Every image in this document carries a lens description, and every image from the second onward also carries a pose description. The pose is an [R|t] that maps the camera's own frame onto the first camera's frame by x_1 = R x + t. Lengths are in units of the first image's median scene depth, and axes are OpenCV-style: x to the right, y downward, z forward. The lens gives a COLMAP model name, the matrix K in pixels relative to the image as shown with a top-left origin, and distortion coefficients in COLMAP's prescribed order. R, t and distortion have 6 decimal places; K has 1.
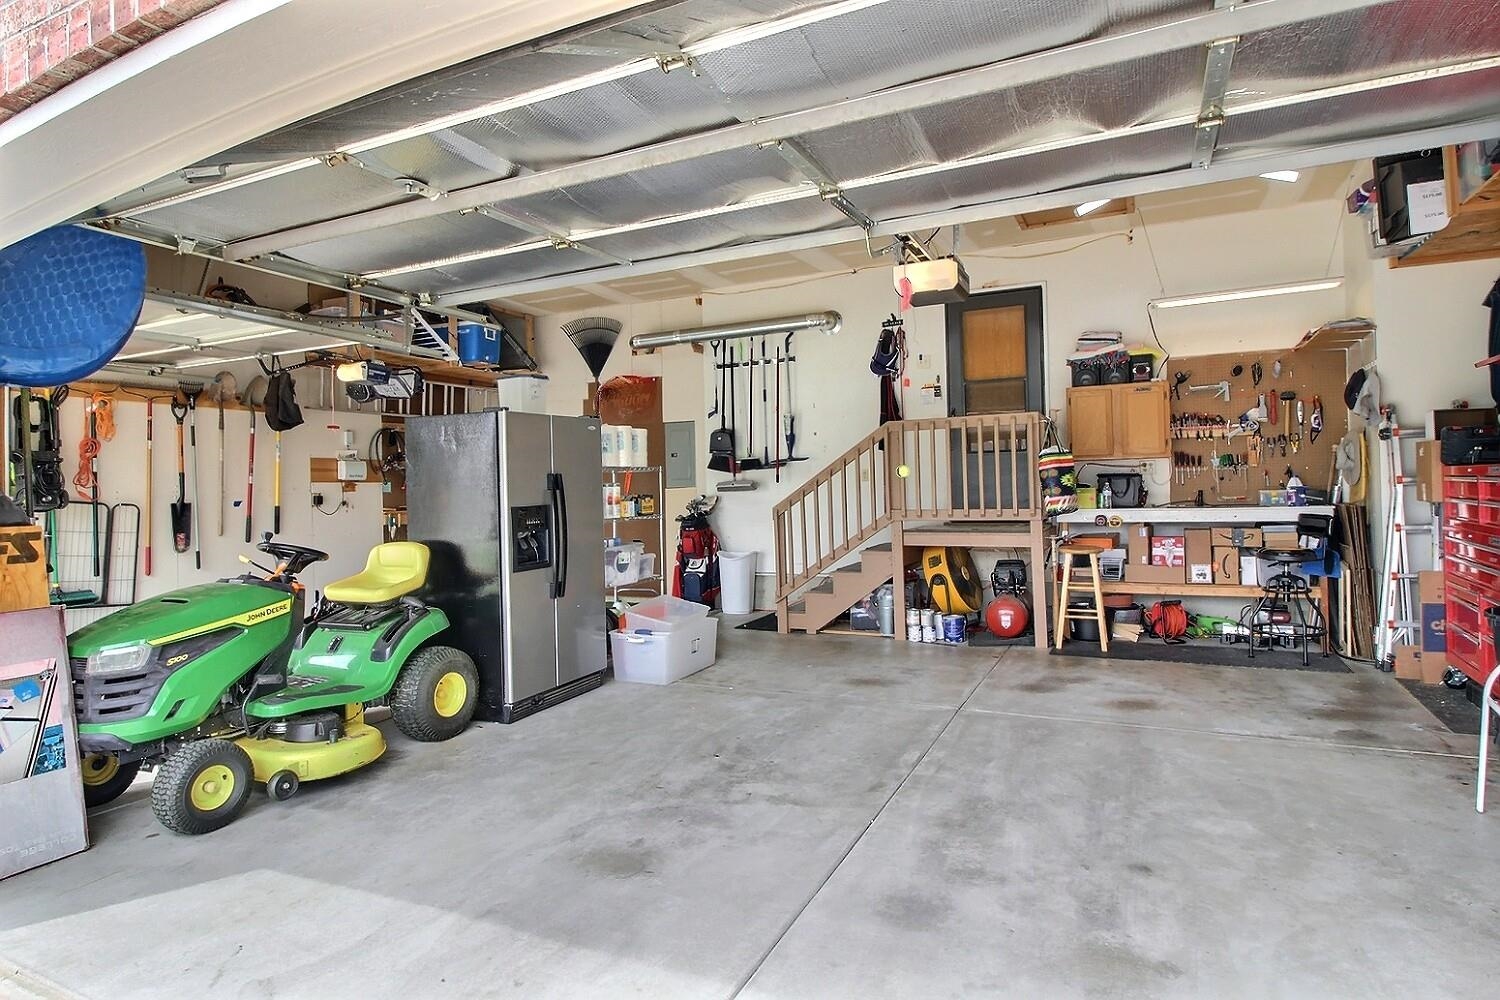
lens RADIAL K [[828.1, 0, 749.1], [0, 828.1, 493.0], [0, 0, 1]] dist [0.005529, -0.015296]
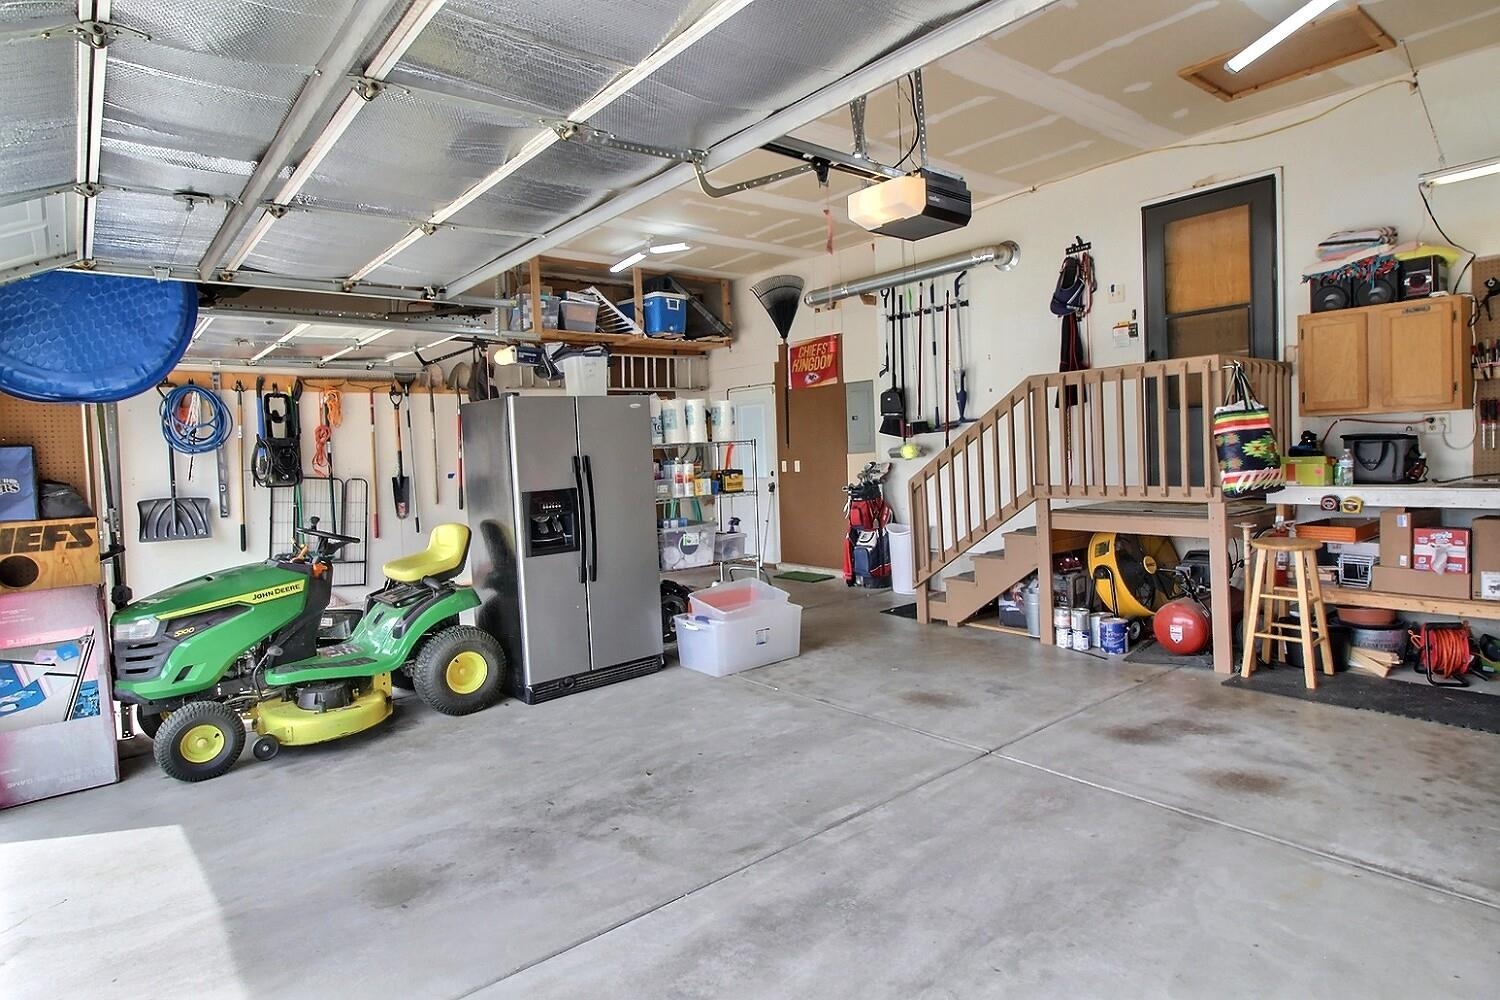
lens RADIAL K [[828.1, 0, 749.1], [0, 828.1, 493.0], [0, 0, 1]] dist [0.005529, -0.015296]
pose [[0.905095, 0.008054, -0.425132, 0.296116], [0.018351, 0.998149, 0.057978, -0.027040], [0.424812, -0.060278, 0.903272, 0.163212]]
